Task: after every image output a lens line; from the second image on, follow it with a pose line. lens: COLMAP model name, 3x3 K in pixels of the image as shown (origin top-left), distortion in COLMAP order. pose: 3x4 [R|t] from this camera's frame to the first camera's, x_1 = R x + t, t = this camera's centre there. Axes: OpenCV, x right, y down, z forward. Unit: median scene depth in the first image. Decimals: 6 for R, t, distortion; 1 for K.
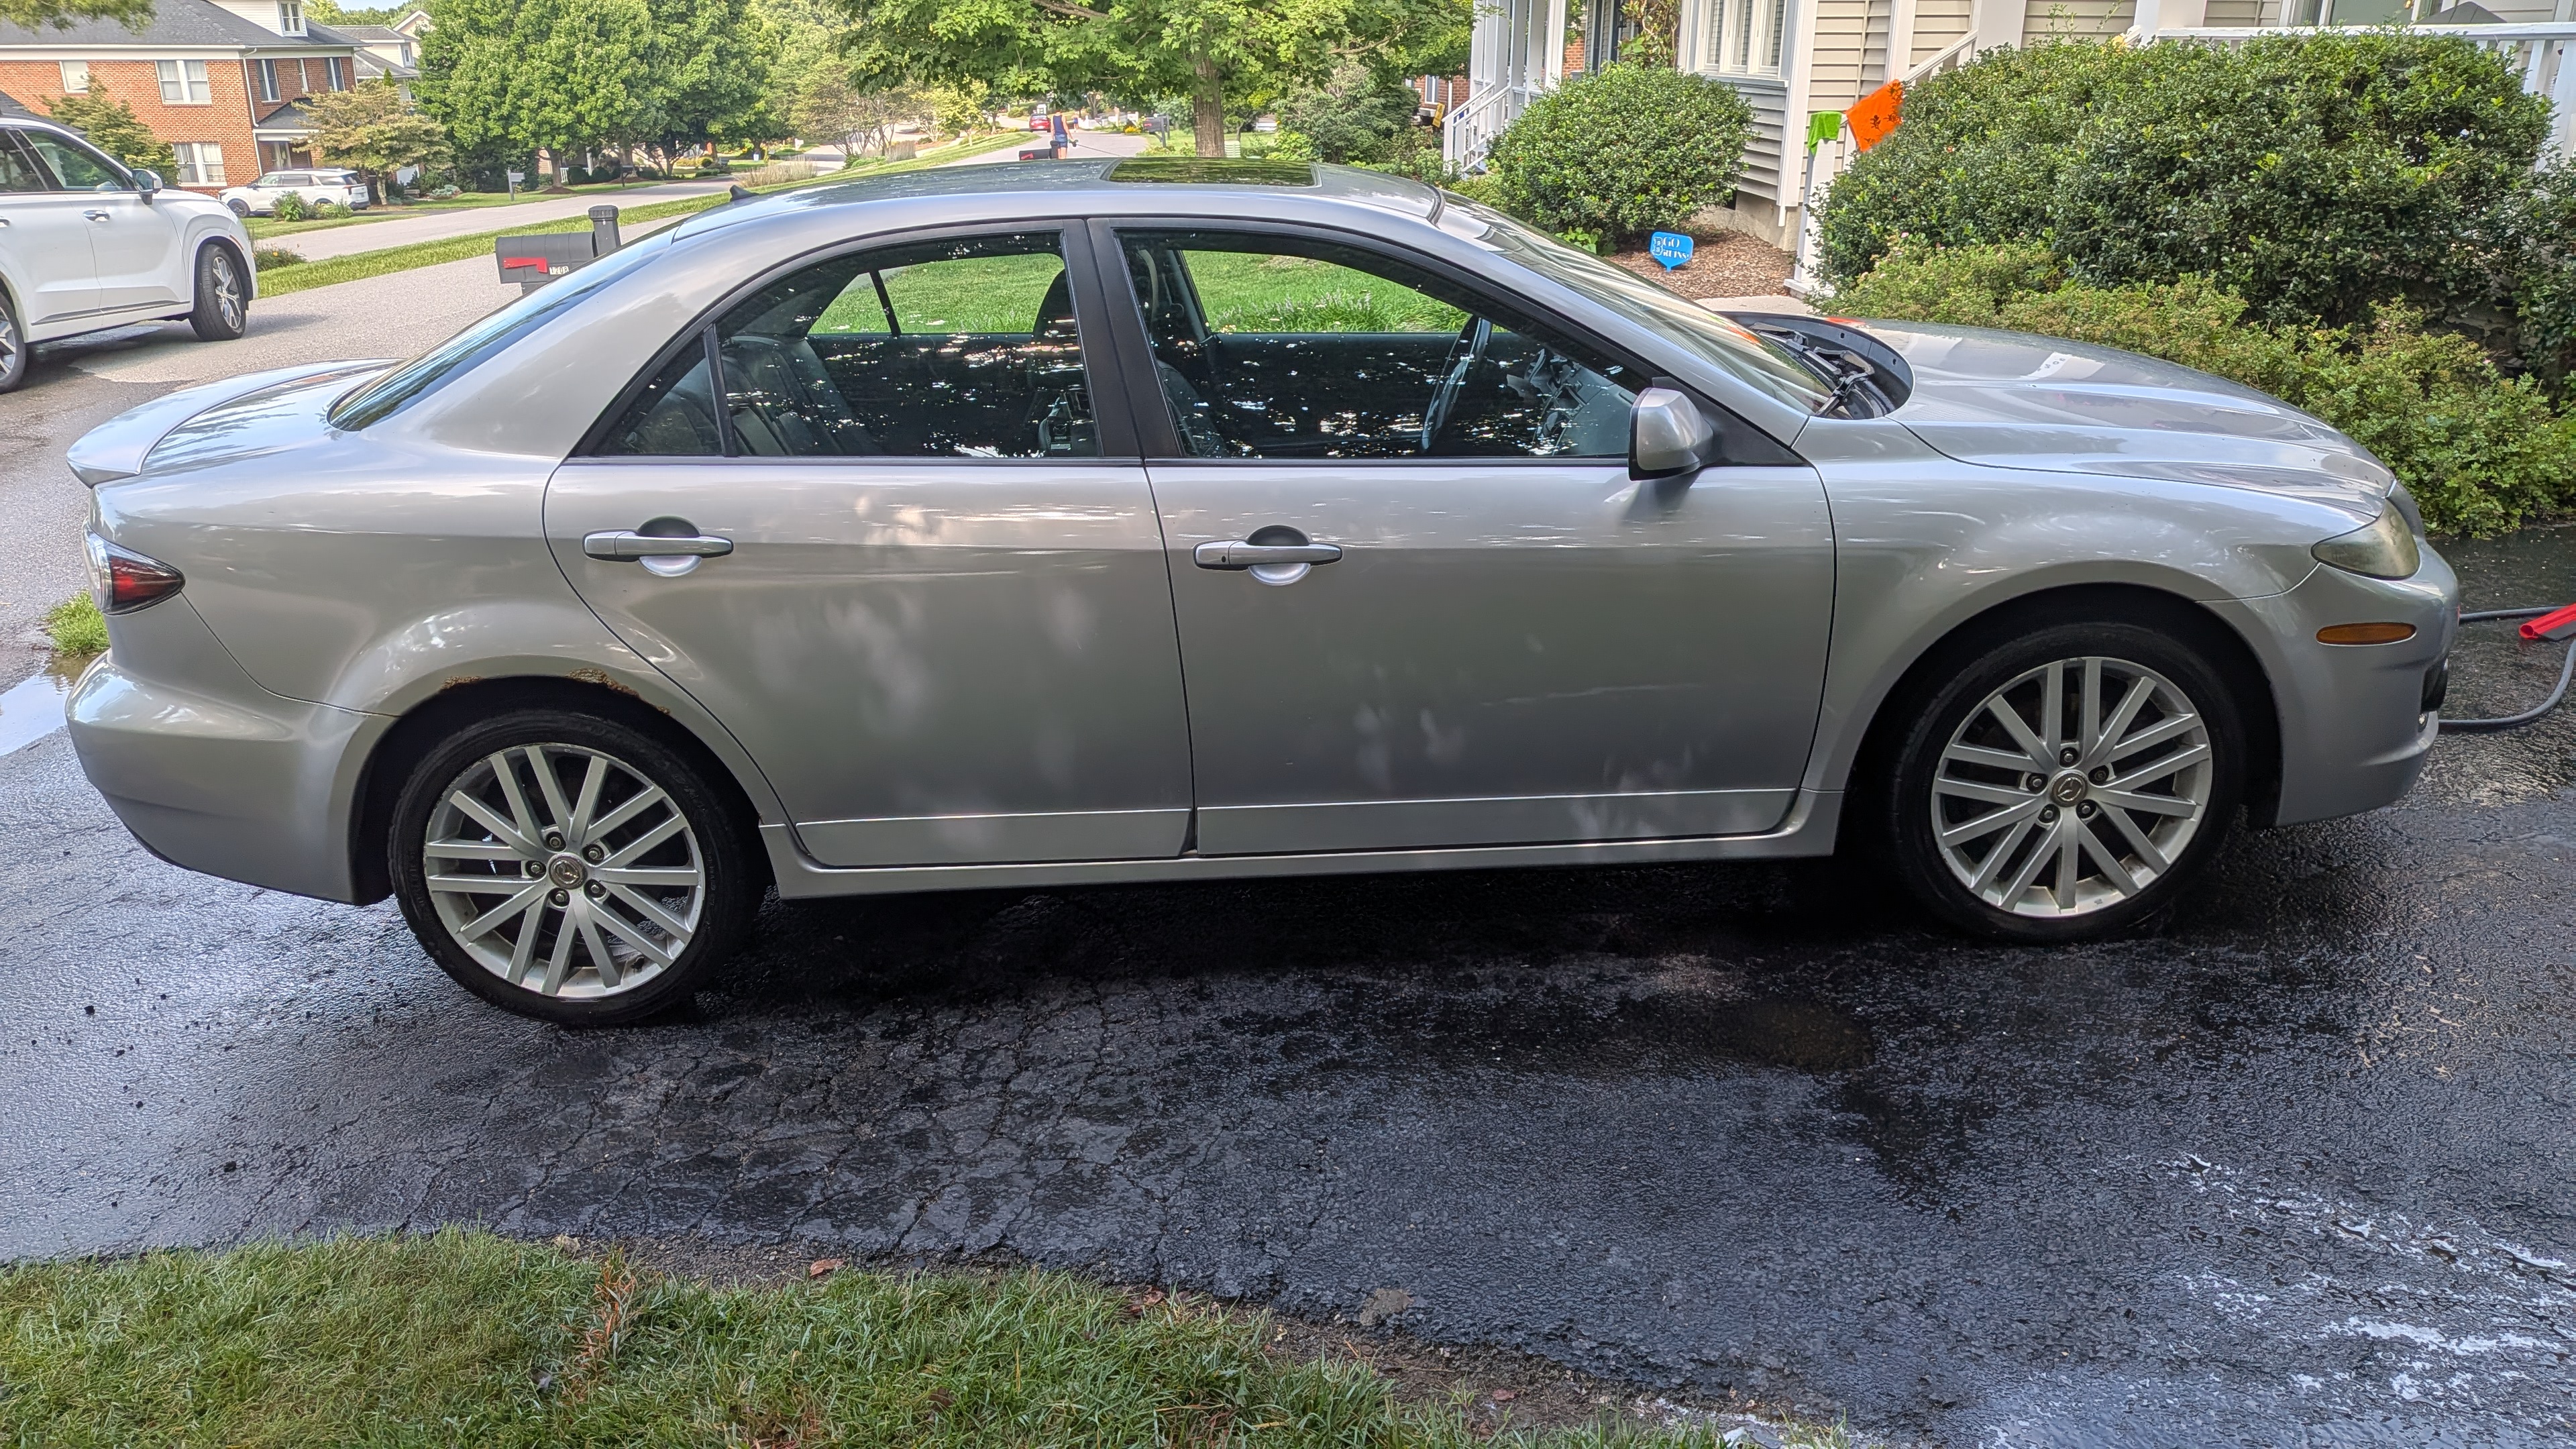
lens RADIAL K [[2025.8, 0, 1299.6], [0, 2025.8, 729.5], [0, 0, 1]] dist [0.044968, -0.107363]
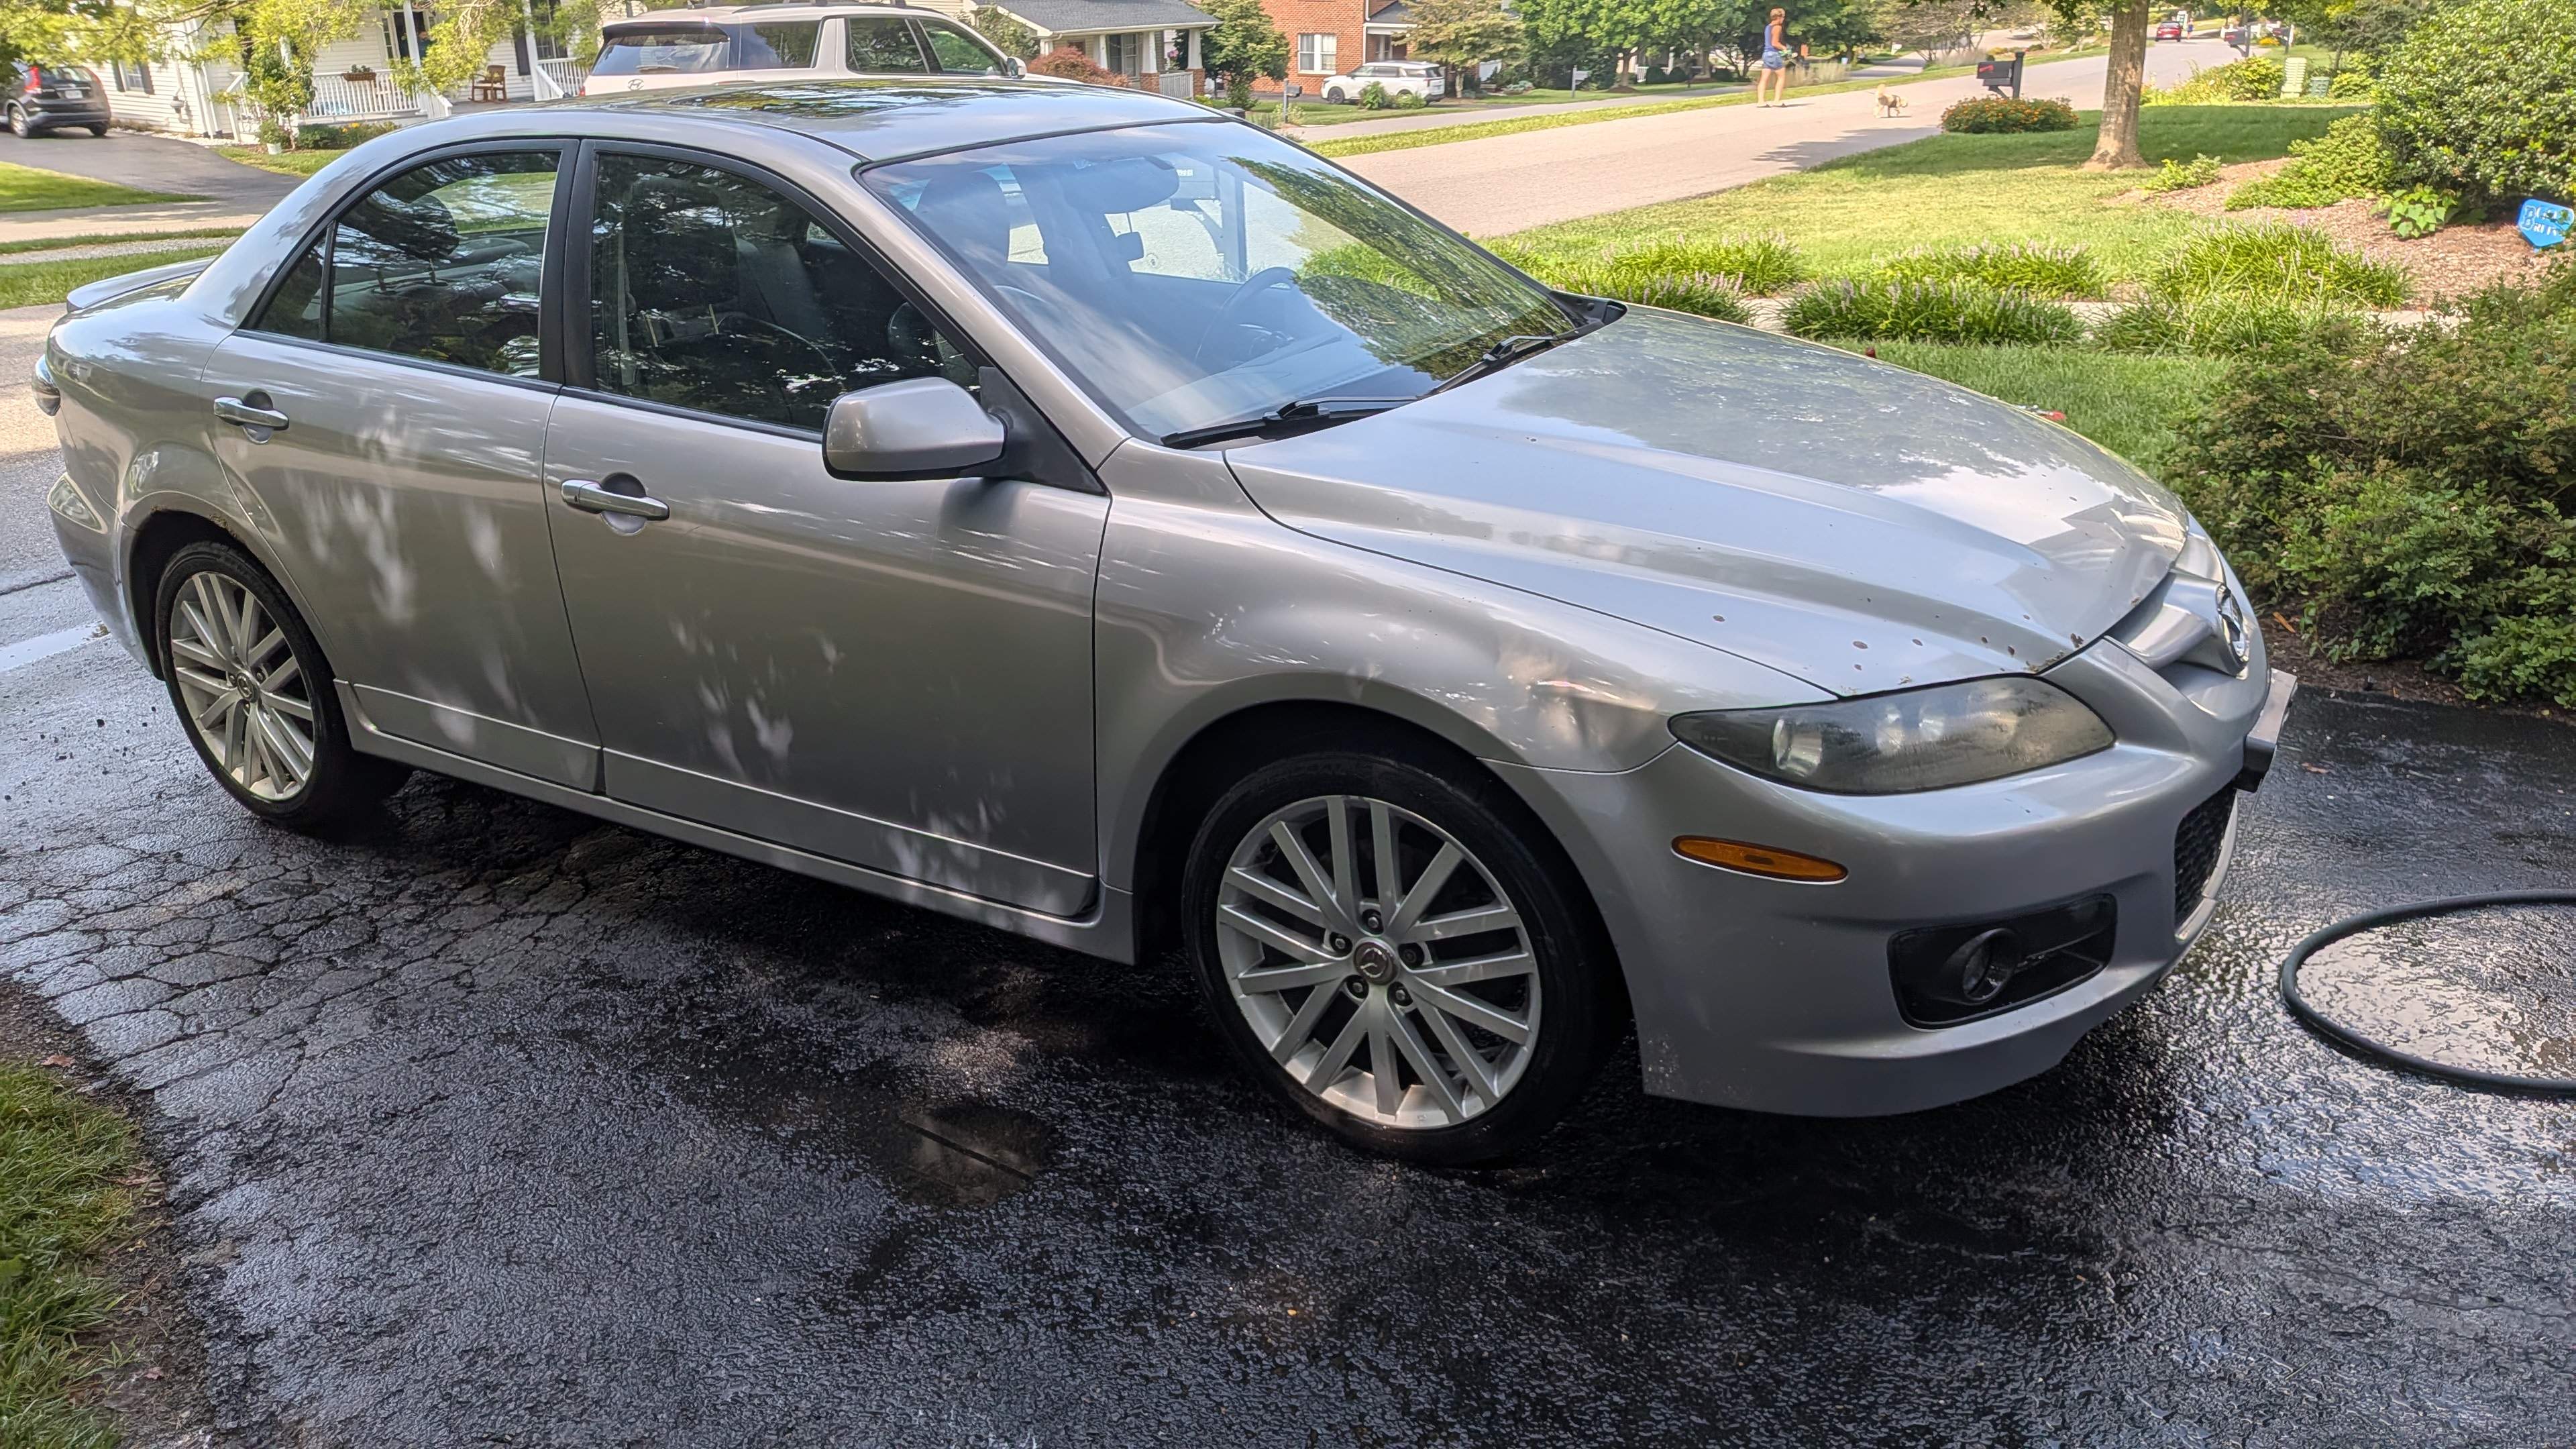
lens RADIAL K [[2025.8, 0, 1299.6], [0, 2025.8, 729.5], [0, 0, 1]] dist [0.044968, -0.107363]
pose [[0.814228, 0.205443, -0.542979, 0.139281], [-0.180082, 0.978535, 0.100198, -0.023820], [0.551909, 0.016197, 0.833747, 0.063355]]
